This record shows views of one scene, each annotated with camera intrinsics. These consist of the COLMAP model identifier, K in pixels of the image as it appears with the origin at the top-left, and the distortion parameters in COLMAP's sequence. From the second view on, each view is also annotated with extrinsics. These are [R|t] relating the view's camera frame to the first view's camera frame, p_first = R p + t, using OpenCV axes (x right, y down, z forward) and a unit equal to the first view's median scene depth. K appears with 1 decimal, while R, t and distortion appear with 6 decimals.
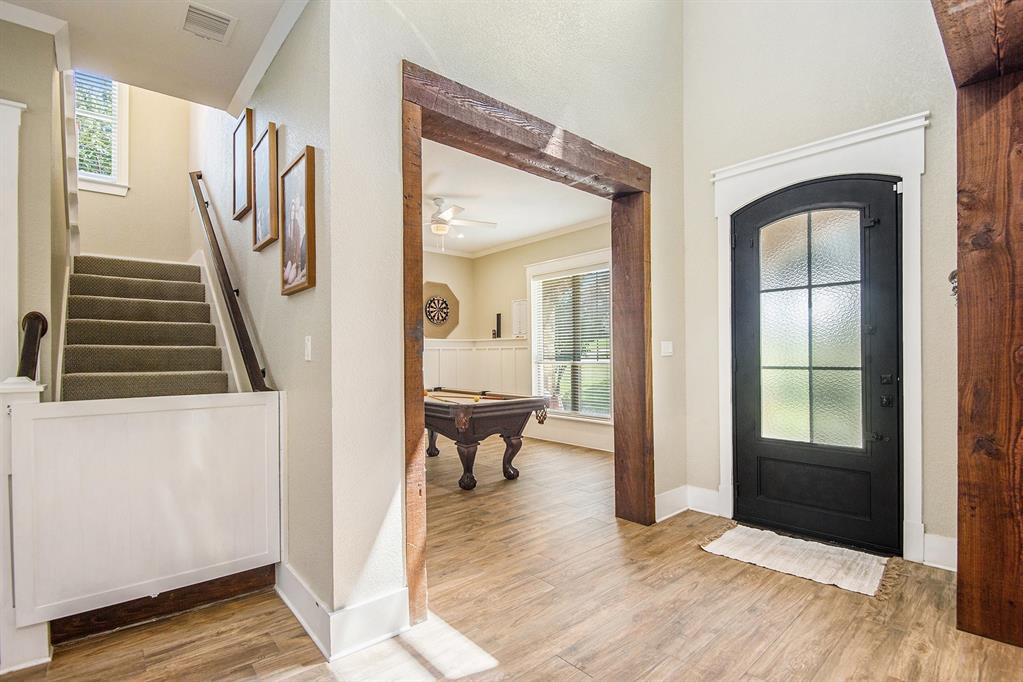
lens RADIAL K [[474.0, 0, 511.7], [0, 474.0, 355.1], [0, 0, 1]] dist [-0.001482, -0.027231]
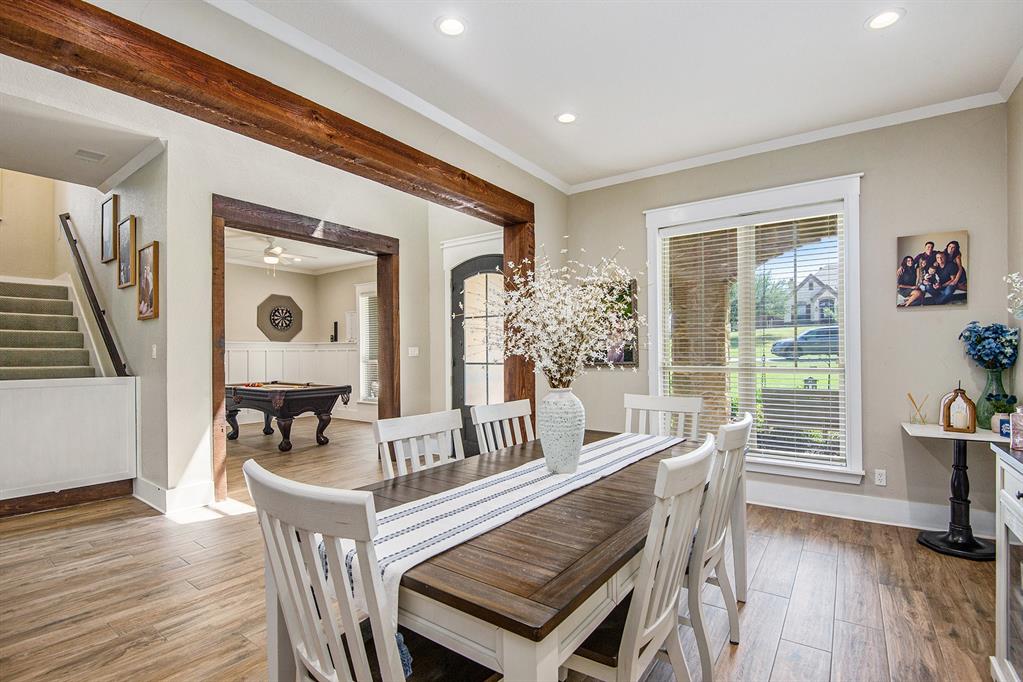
lens RADIAL K [[474.0, 0, 511.7], [0, 474.0, 355.1], [0, 0, 1]] dist [-0.001482, -0.027231]
pose [[0.974060, 0.003577, 0.226262, 0.241640], [-0.003048, 0.999992, -0.002689, 0.000520], [-0.226269, 0.001930, 0.974063, -0.514535]]
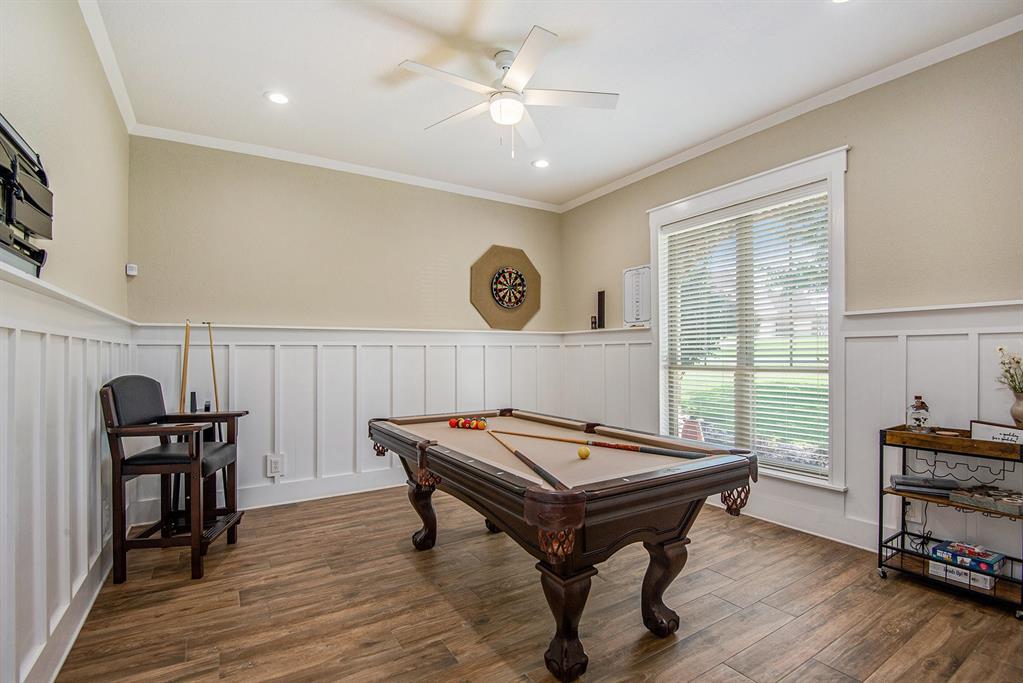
lens RADIAL K [[474.0, 0, 511.7], [0, 474.0, 355.6], [0, 0, 1]] dist [-0.001482, -0.027231]
pose [[0.986402, 0.001156, -0.164347, -0.072056], [-0.000725, 0.999996, 0.002684, -0.000776], [0.164349, -0.002529, 0.986399, 0.580571]]
